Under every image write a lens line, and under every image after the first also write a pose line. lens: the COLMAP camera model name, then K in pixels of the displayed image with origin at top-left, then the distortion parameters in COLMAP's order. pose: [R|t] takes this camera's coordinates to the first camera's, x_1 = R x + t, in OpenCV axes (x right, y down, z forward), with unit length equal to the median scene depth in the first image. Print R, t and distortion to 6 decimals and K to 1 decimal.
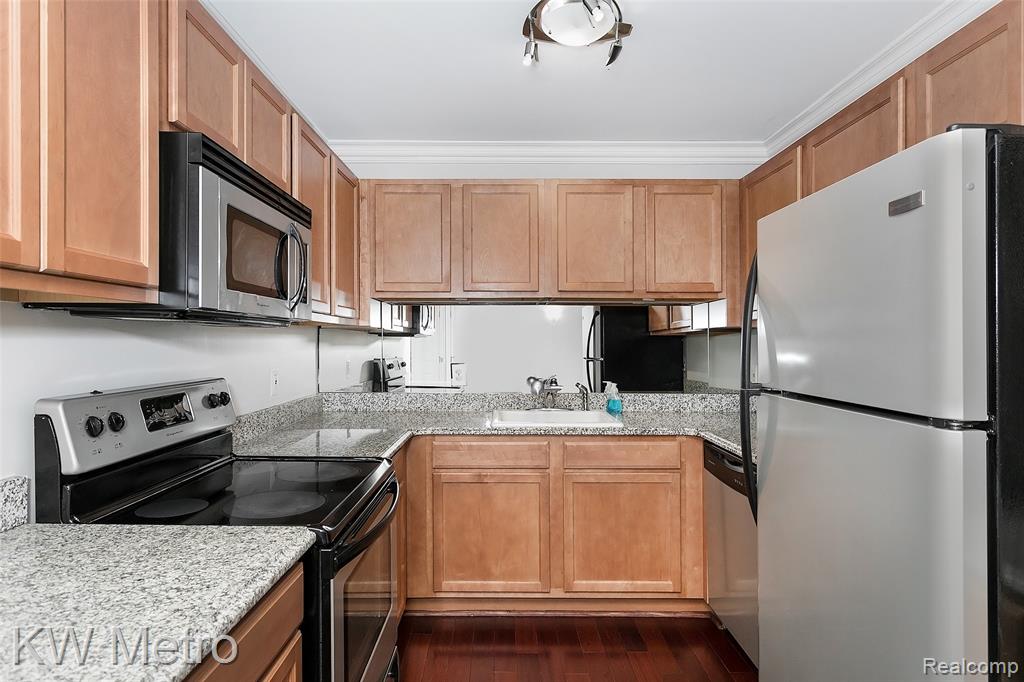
lens RADIAL K [[590.4, 0, 502.6], [0, 590.4, 337.7], [0, 0, 1]] dist [0.003199, 0.000609]
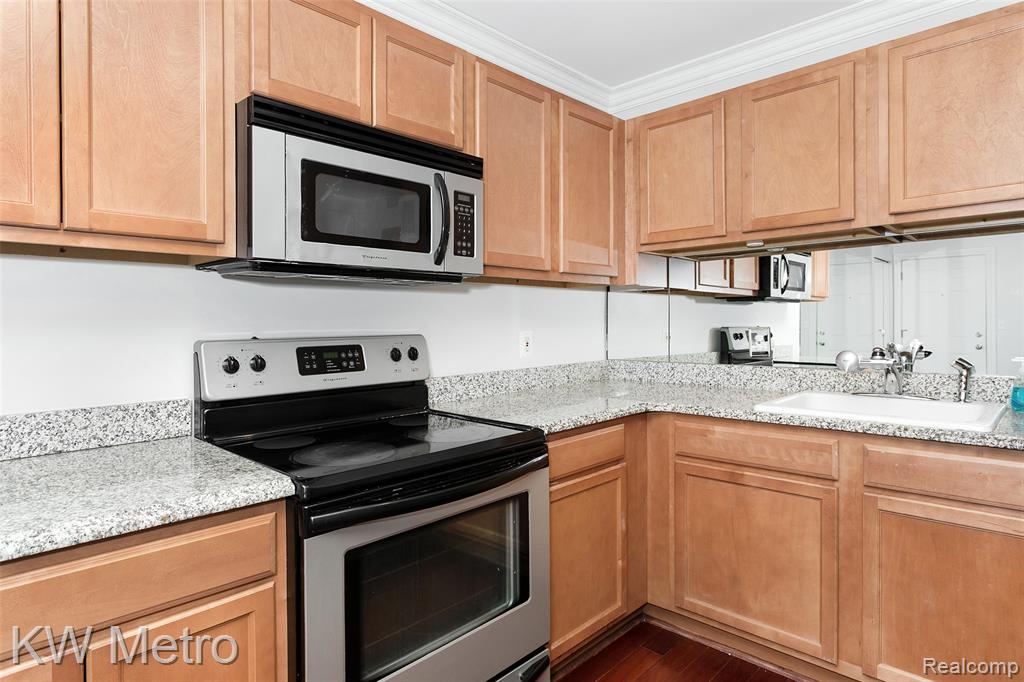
lens RADIAL K [[576.2, 0, 495.6], [0, 576.2, 333.8], [0, 0, 1]] dist [0.001931, 0.000884]
pose [[0.710400, 0.003791, -0.703788, 0.263850], [0.017356, 0.999587, 0.022904, 0.034758], [0.703584, -0.028485, 0.710041, 0.274725]]
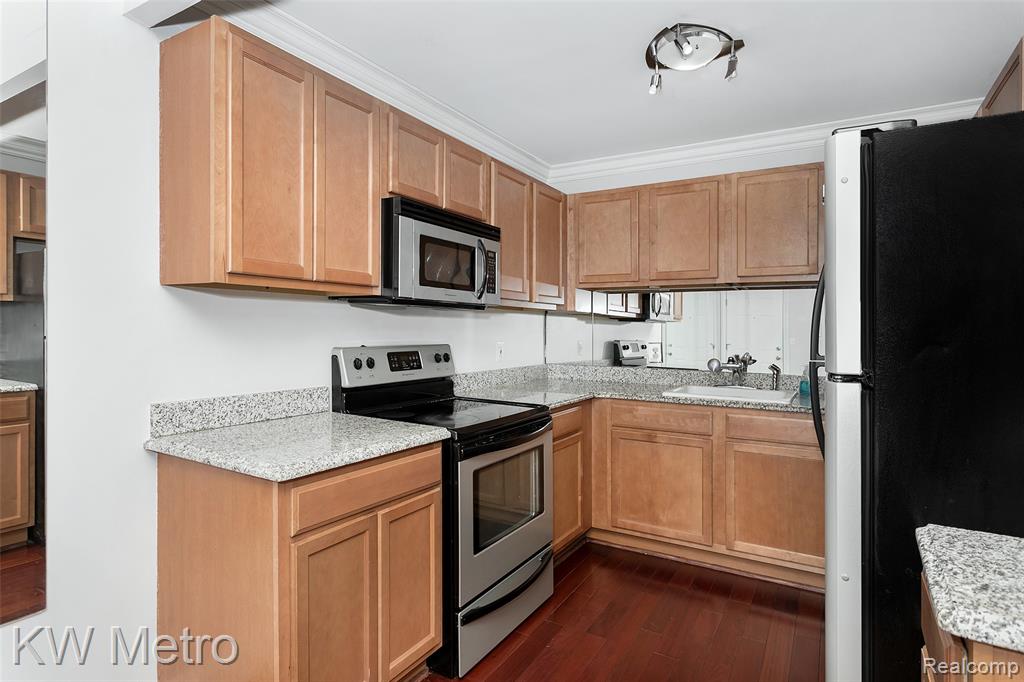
lens RADIAL K [[561.7, 0, 486.1], [0, 561.7, 325.5], [0, 0, 1]] dist [-0.000054, -0.000255]
pose [[0.847855, 0.002626, -0.530221, 0.281579], [-0.004720, 0.999985, -0.002596, 0.017628], [0.530206, 0.004704, 0.847856, -0.128931]]
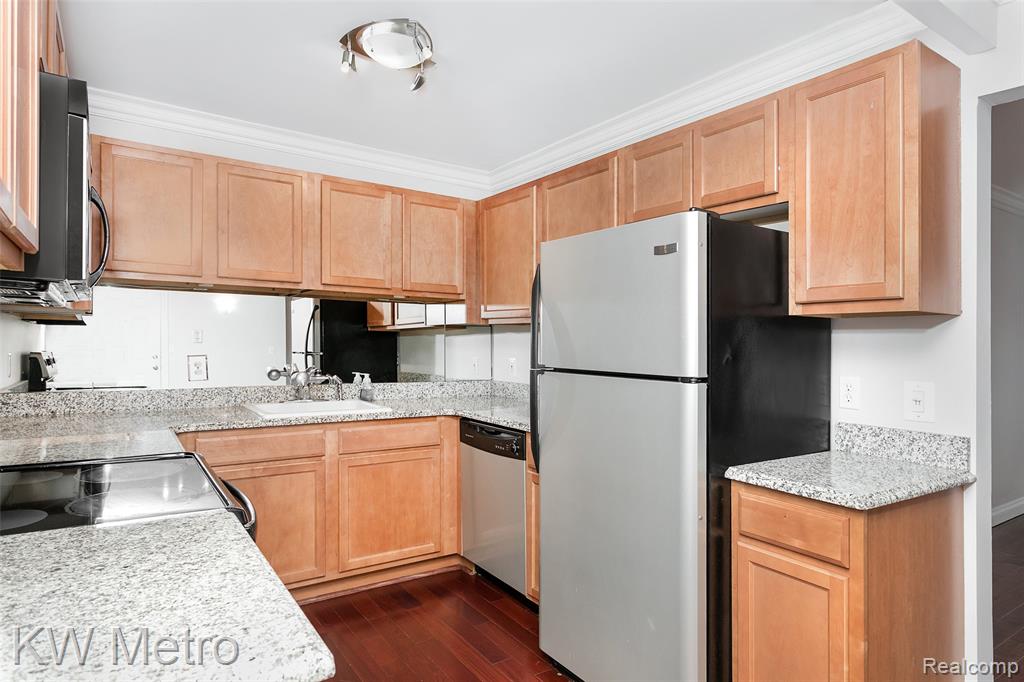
lens RADIAL K [[595.0, 0, 530.1], [0, 595.0, 327.7], [0, 0, 1]] dist [0.005255, 0.001993]
pose [[0.816083, 0.025101, 0.577389, -0.236390], [-0.016769, 0.999664, -0.019757, 0.013096], [-0.577691, 0.006441, 0.816230, -0.055739]]
